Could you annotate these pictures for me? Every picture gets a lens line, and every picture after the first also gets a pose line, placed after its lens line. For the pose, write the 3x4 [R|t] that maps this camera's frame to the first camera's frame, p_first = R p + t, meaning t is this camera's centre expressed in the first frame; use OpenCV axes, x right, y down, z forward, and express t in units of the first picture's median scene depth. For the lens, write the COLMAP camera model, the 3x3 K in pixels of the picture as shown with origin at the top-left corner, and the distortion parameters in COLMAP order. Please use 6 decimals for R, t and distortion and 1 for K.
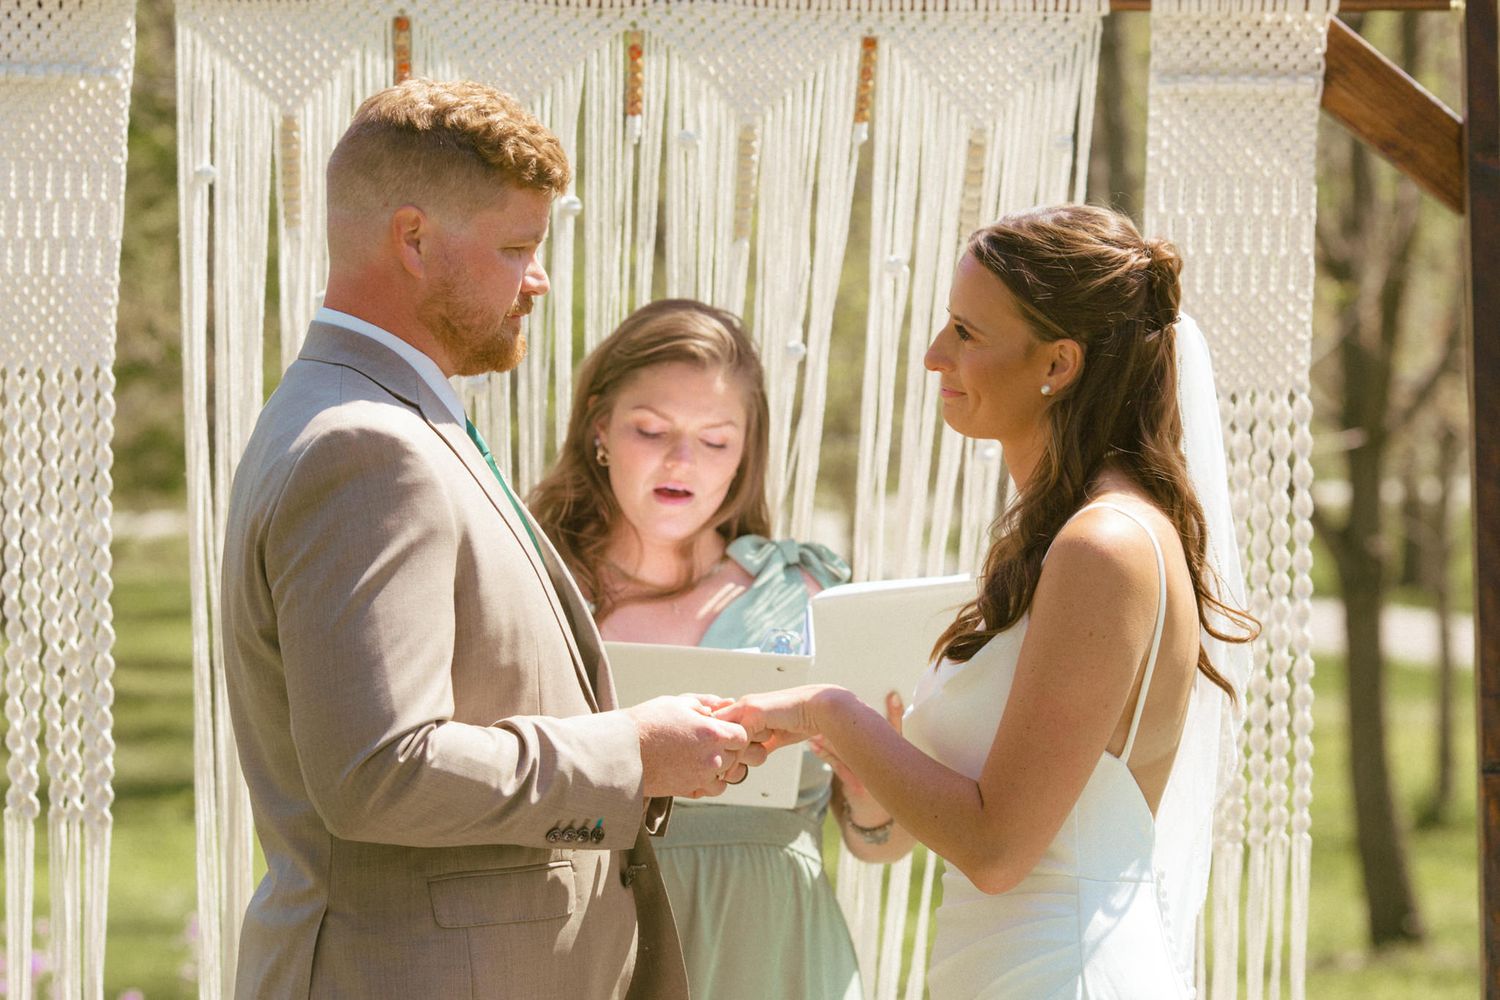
lens RADIAL K [[5908.1, 0, 750.0], [0, 5908.1, 500.0], [0, 0, 1]] dist [-0.815745, 4.451698]
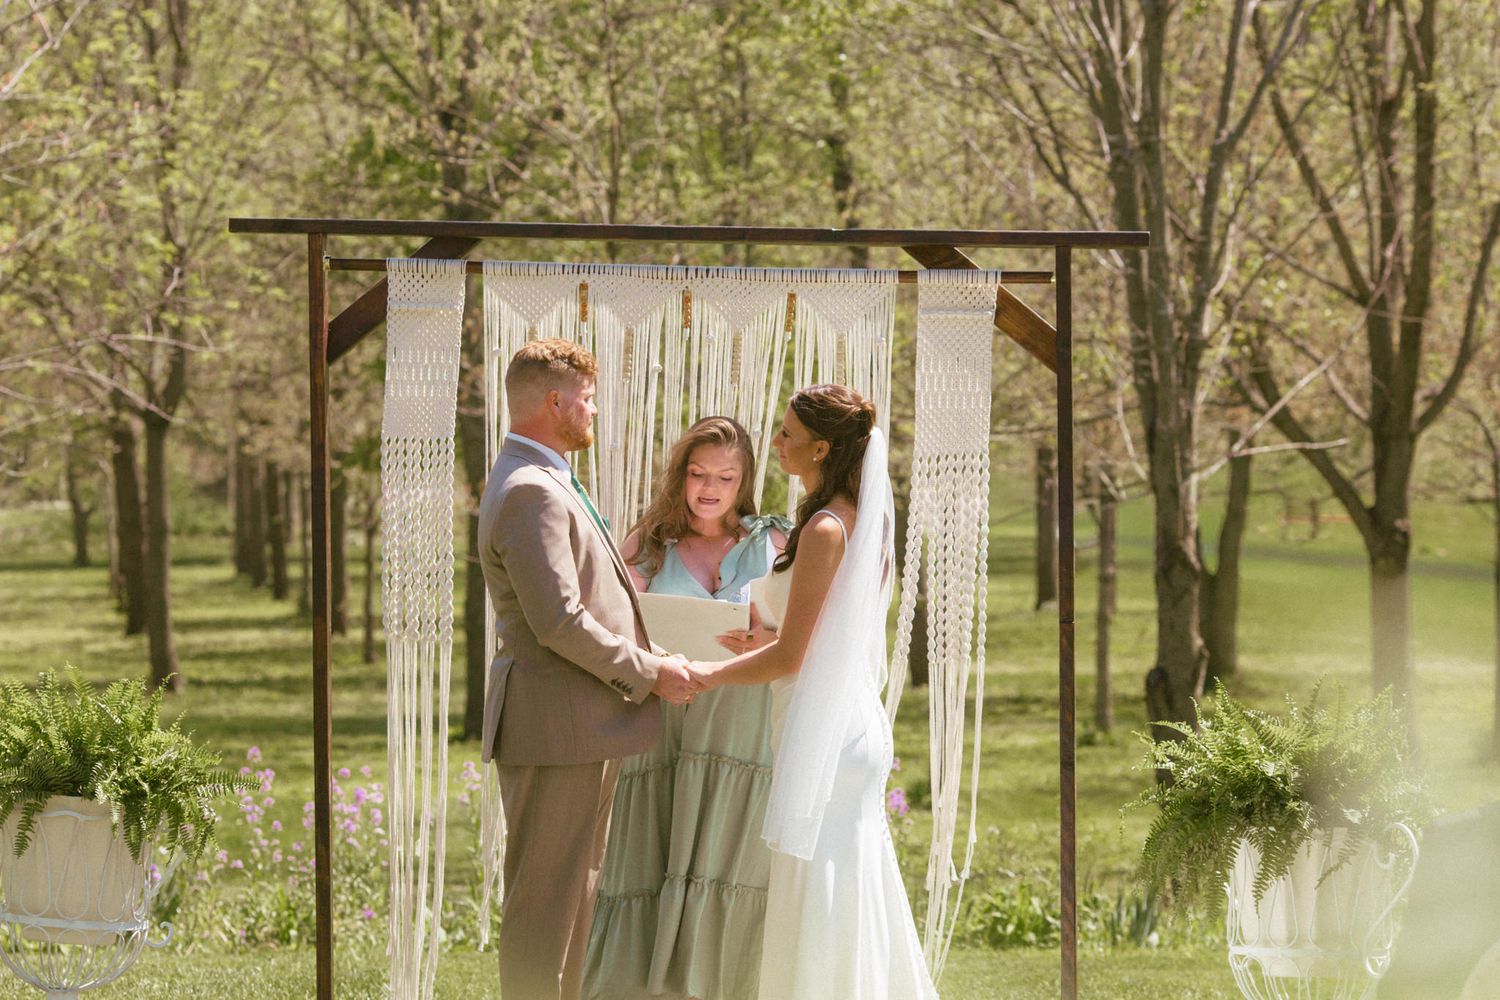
lens RADIAL K [[5908.1, 0, 750.0], [0, 5908.1, 500.0], [0, 0, 1]] dist [-0.815745, 4.451698]
pose [[0.995904, 0.008638, -0.090000, 0.207177], [-0.007940, 0.999936, 0.008116, -0.018524], [0.090064, -0.007368, 0.995909, -1.236275]]
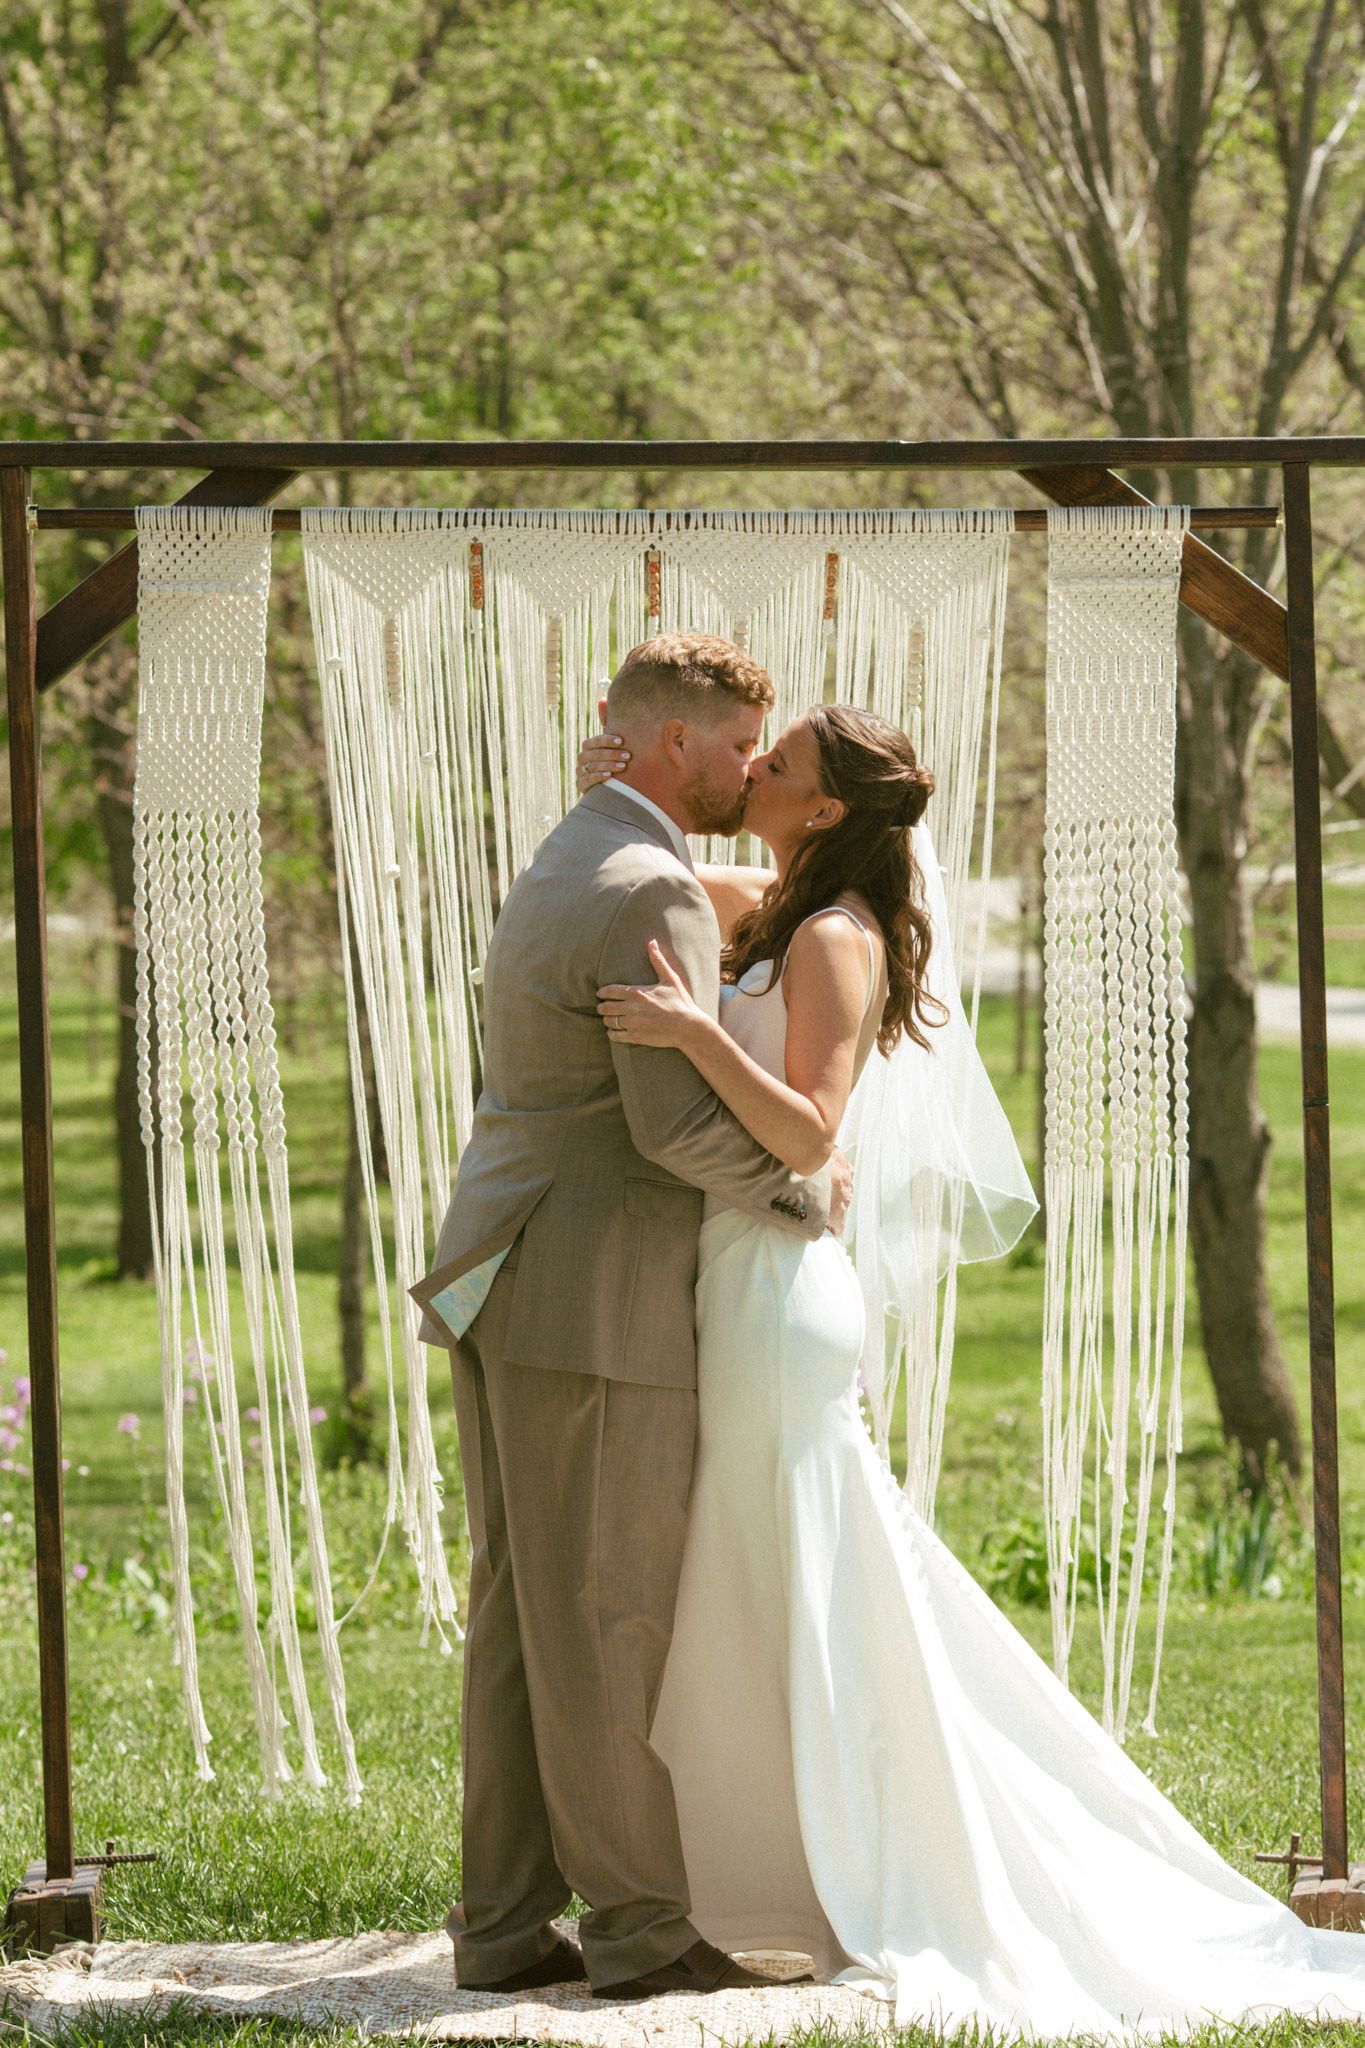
lens RADIAL K [[7517.1, 0, 682.5], [0, 7517.1, 1024.0], [0, 0, 1]] dist [-0.308101, -0.055131]
pose [[0.998999, -0.011076, -0.043348, 0.058521], [0.011966, 0.999722, 0.020328, -0.007906], [0.043111, -0.020826, 0.998853, -0.684164]]
